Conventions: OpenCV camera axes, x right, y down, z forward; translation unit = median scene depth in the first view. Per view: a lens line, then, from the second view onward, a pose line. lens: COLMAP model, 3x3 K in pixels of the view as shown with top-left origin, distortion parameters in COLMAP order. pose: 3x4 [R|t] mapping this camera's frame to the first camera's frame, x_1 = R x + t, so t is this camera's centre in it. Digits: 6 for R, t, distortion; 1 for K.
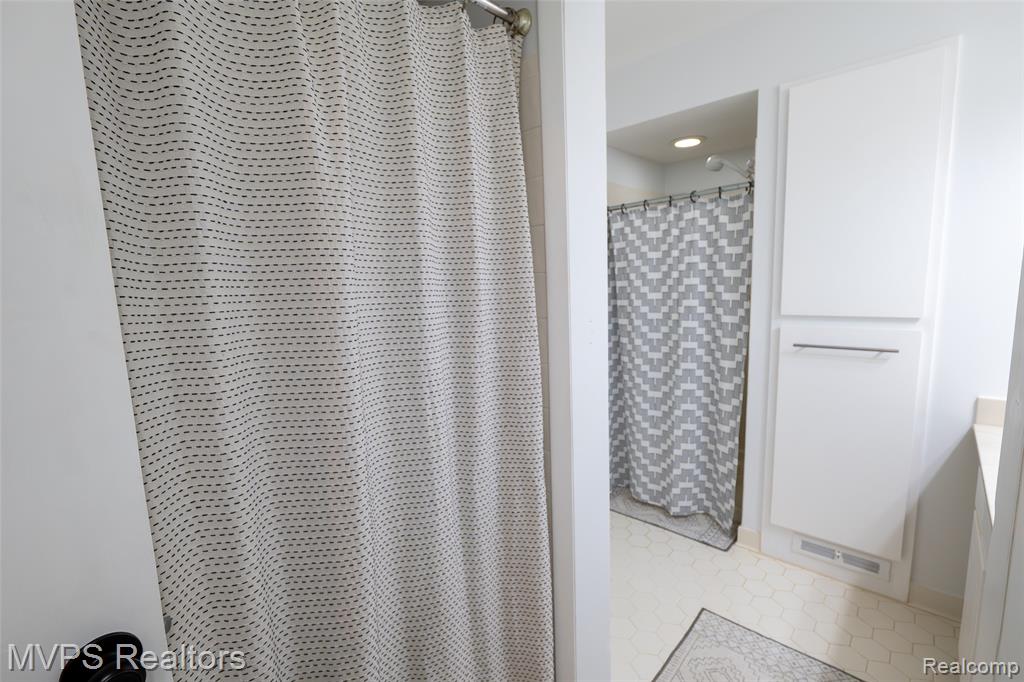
lens RADIAL K [[444.0, 0, 510.7], [0, 444.0, 344.3], [0, 0, 1]] dist [-0.015221, 0.000030]
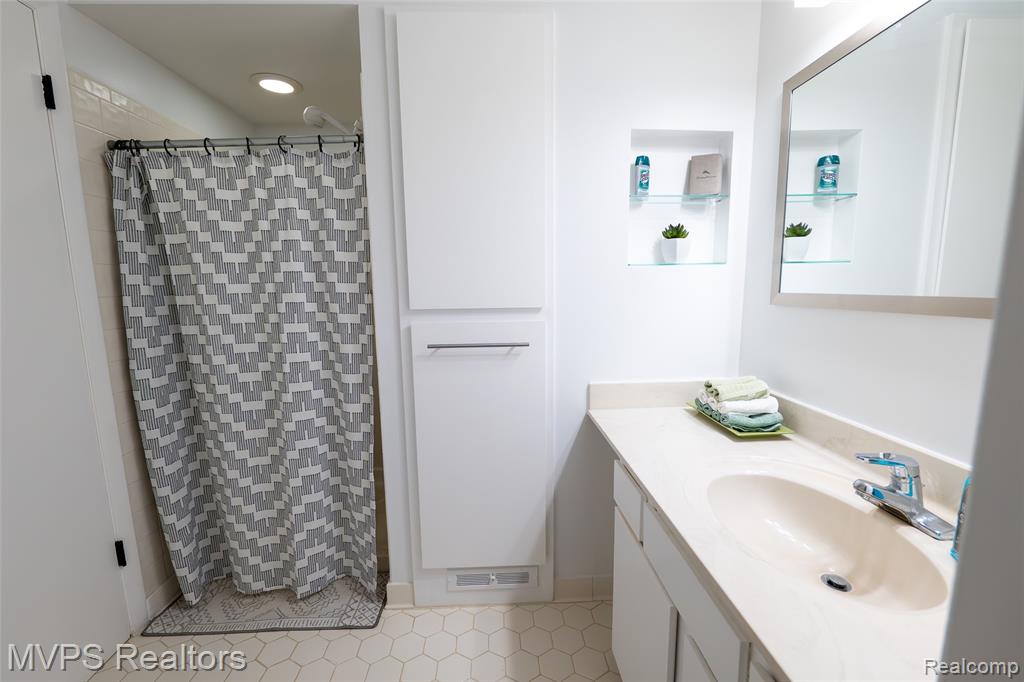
lens RADIAL K [[418.6, 0, 510.2], [0, 418.6, 347.9], [0, 0, 1]] dist [-0.013218, 0.001287]
pose [[0.696242, -0.076043, 0.713767, 0.176214], [0.085943, 0.996051, 0.022285, 0.000156], [-0.712643, 0.045827, 0.700028, 0.312784]]
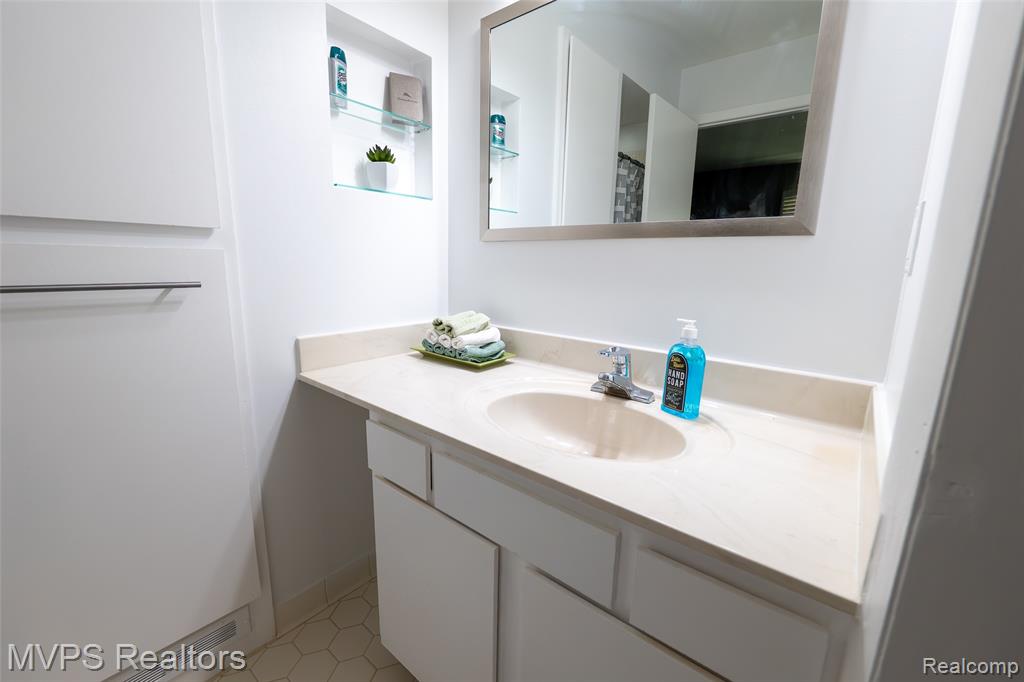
lens RADIAL K [[418.6, 0, 511.5], [0, 418.6, 345.5], [0, 0, 1]] dist [-0.013218, 0.001287]
pose [[-0.074809, -0.157079, 0.984749, 0.220970], [0.117257, 0.979279, 0.165115, 0.039341], [-0.990280, 0.127821, -0.054840, 0.470969]]
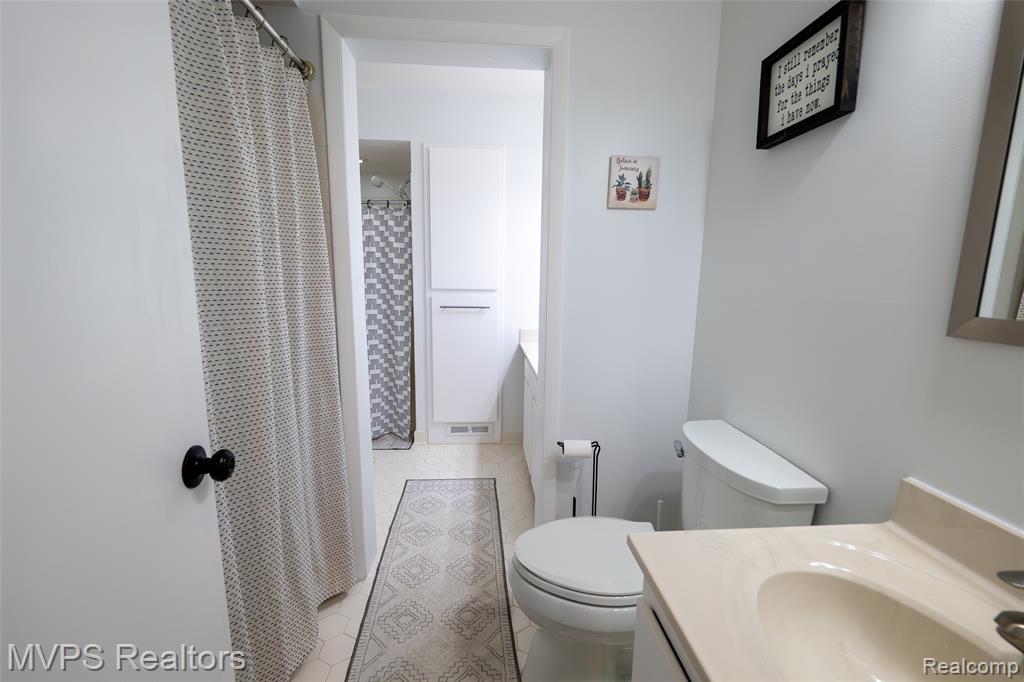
lens RADIAL K [[418.6, 0, 503.9], [0, 418.6, 342.3], [0, 0, 1]] dist [-0.013218, 0.001287]
pose [[0.677917, -0.070638, 0.731737, -0.291856], [0.060950, 0.997347, 0.039812, 0.072676], [-0.732608, 0.017610, 0.680423, -0.190961]]
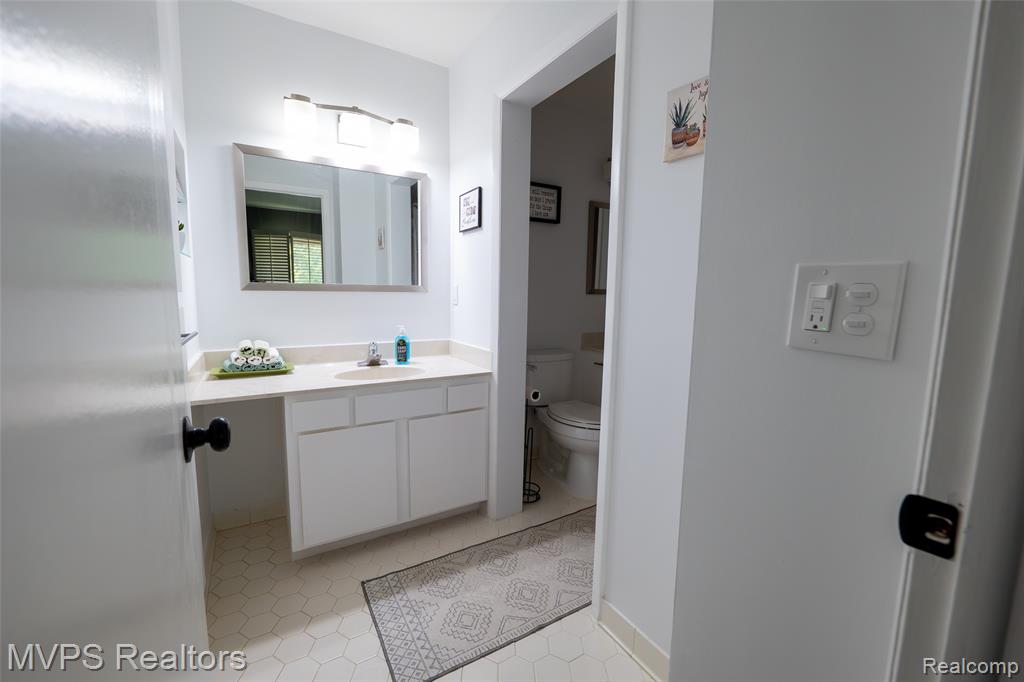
lens RADIAL K [[418.6, 0, 519.4], [0, 418.6, 348.3], [0, 0, 1]] dist [-0.013218, 0.001287]
pose [[-0.968533, -0.007609, 0.248769, 0.072017], [0.057113, 0.966065, 0.251905, -0.088505], [-0.242243, 0.258186, -0.935232, 1.186701]]
